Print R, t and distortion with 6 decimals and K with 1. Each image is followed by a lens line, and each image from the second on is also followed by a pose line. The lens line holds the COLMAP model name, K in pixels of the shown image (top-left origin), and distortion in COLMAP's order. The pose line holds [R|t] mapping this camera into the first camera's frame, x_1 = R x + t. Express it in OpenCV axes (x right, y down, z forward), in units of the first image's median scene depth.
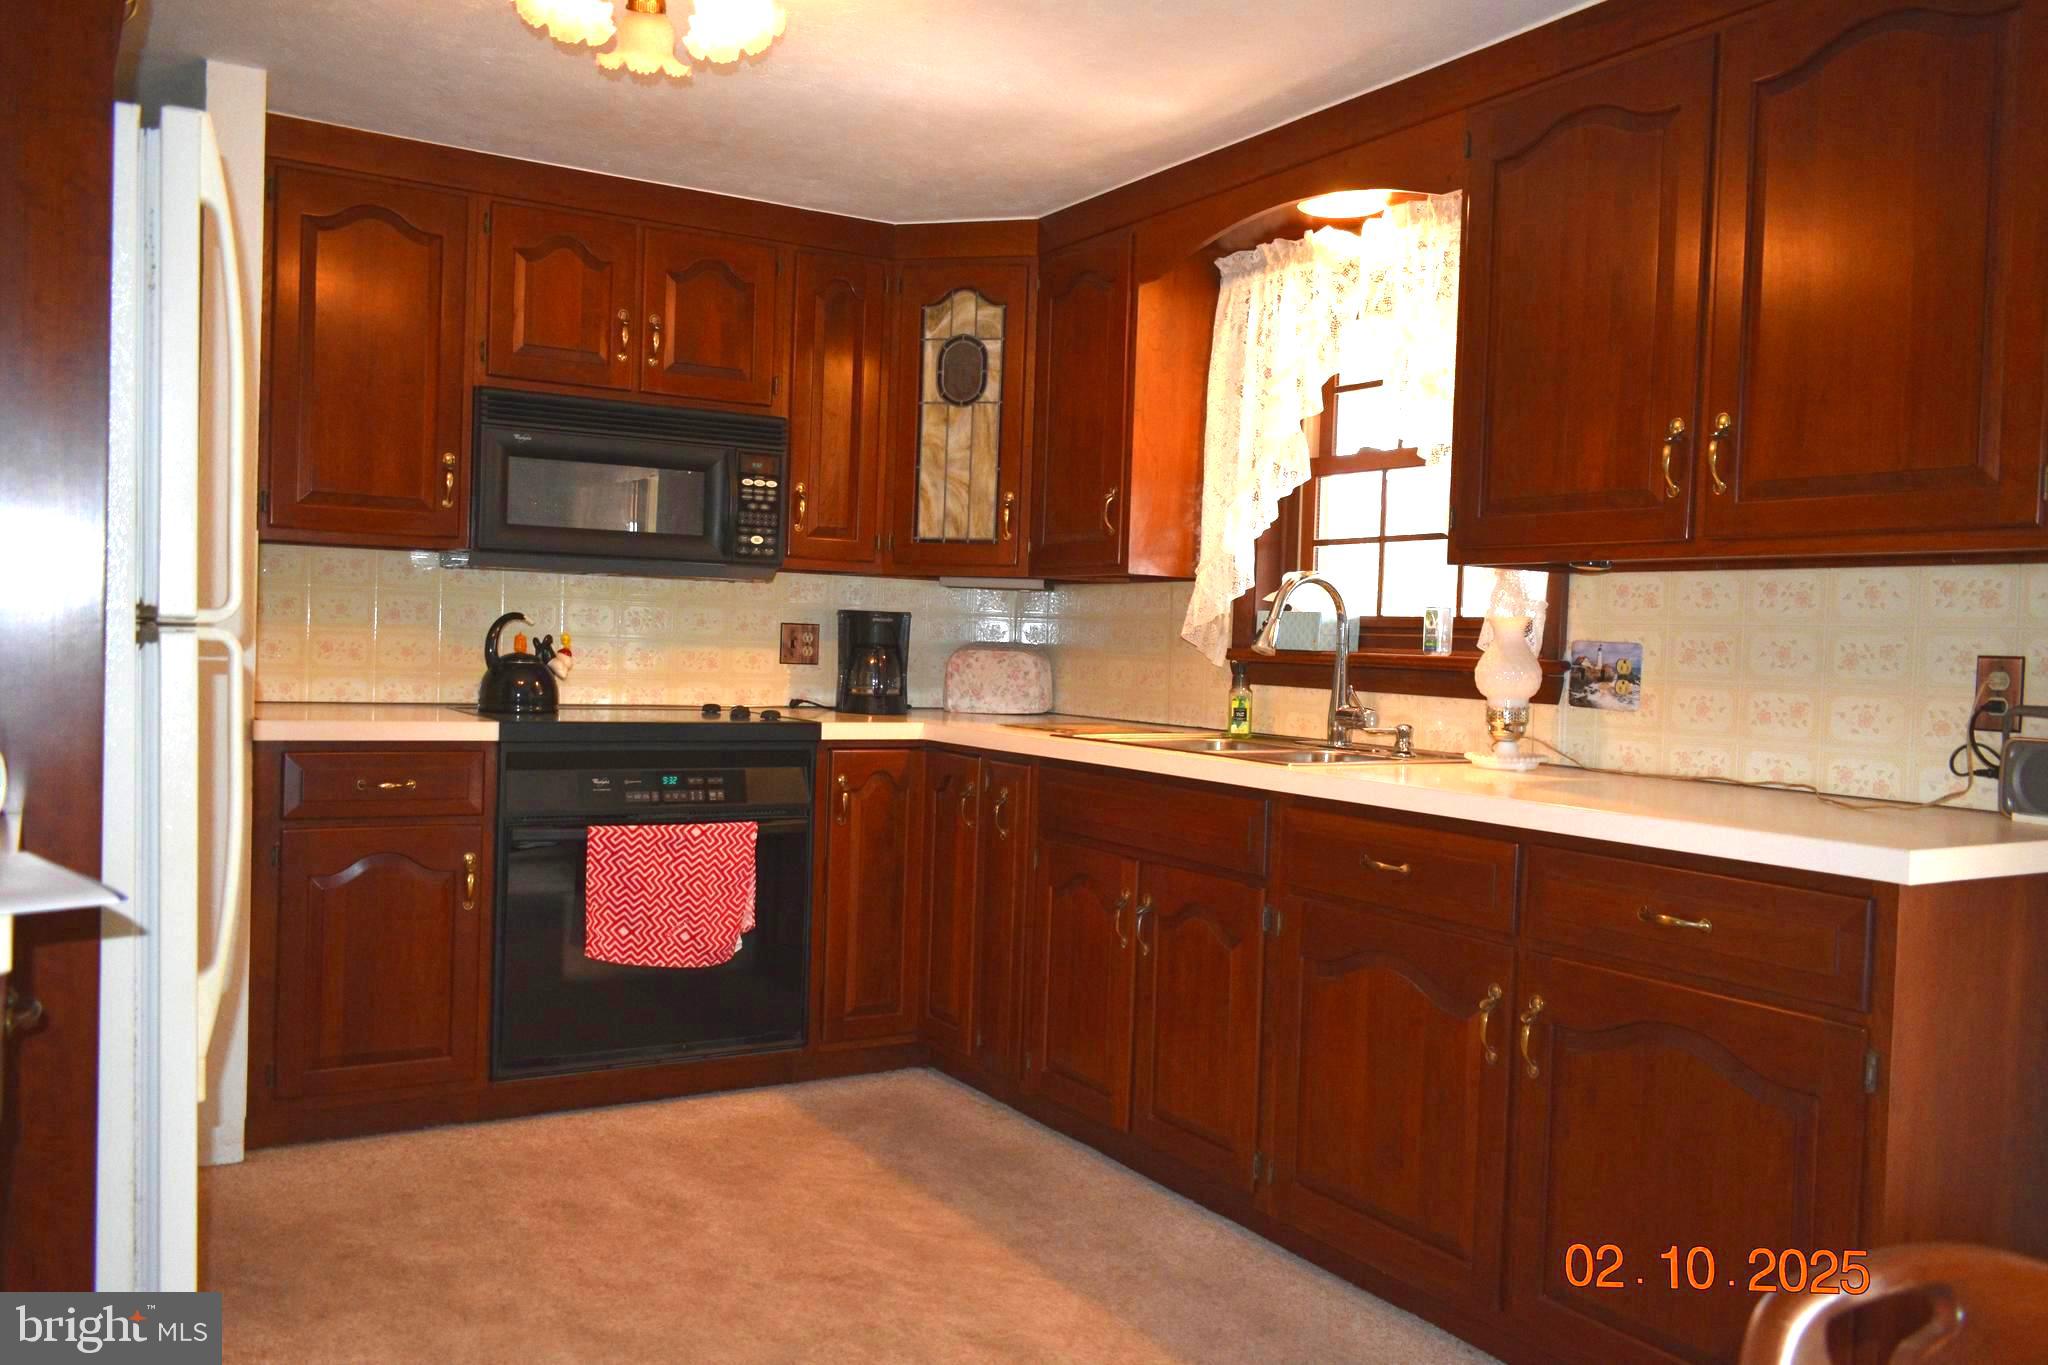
lens RADIAL K [[1625.4, 0, 1024.0], [0, 1625.4, 682.5], [0, 0, 1]] dist [-0.009091, 0.006206]
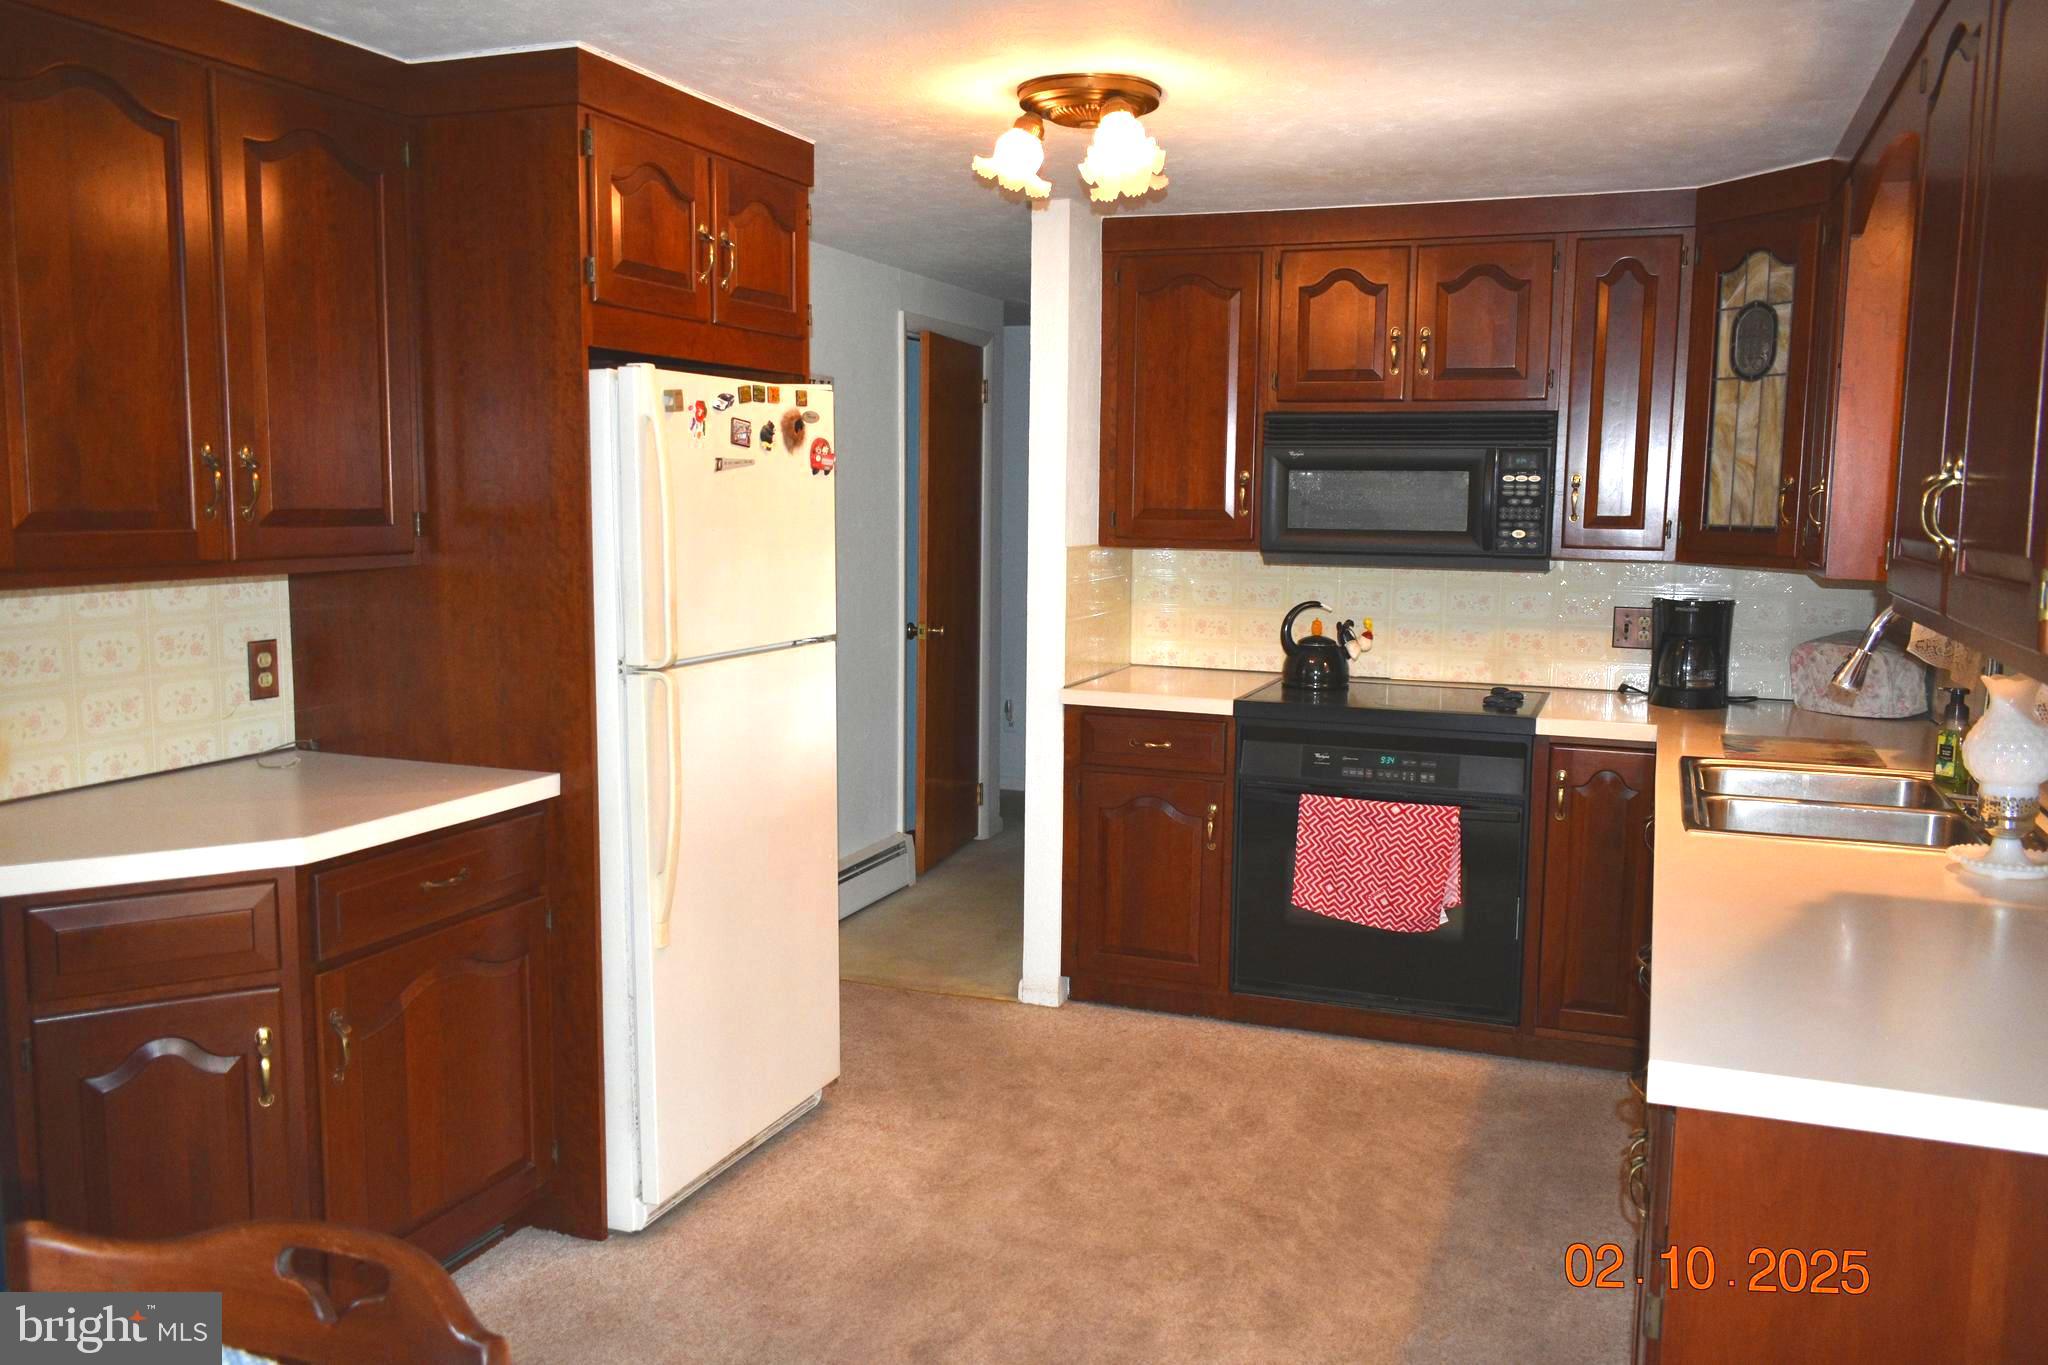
lens RADIAL K [[1625.4, 0, 1024.0], [0, 1625.4, 682.5], [0, 0, 1]] dist [-0.009091, 0.006206]
pose [[0.610494, 0.068421, -0.789060, 0.496258], [-0.012592, 0.996974, 0.076707, -0.073763], [0.791921, -0.036893, 0.609508, 0.129062]]
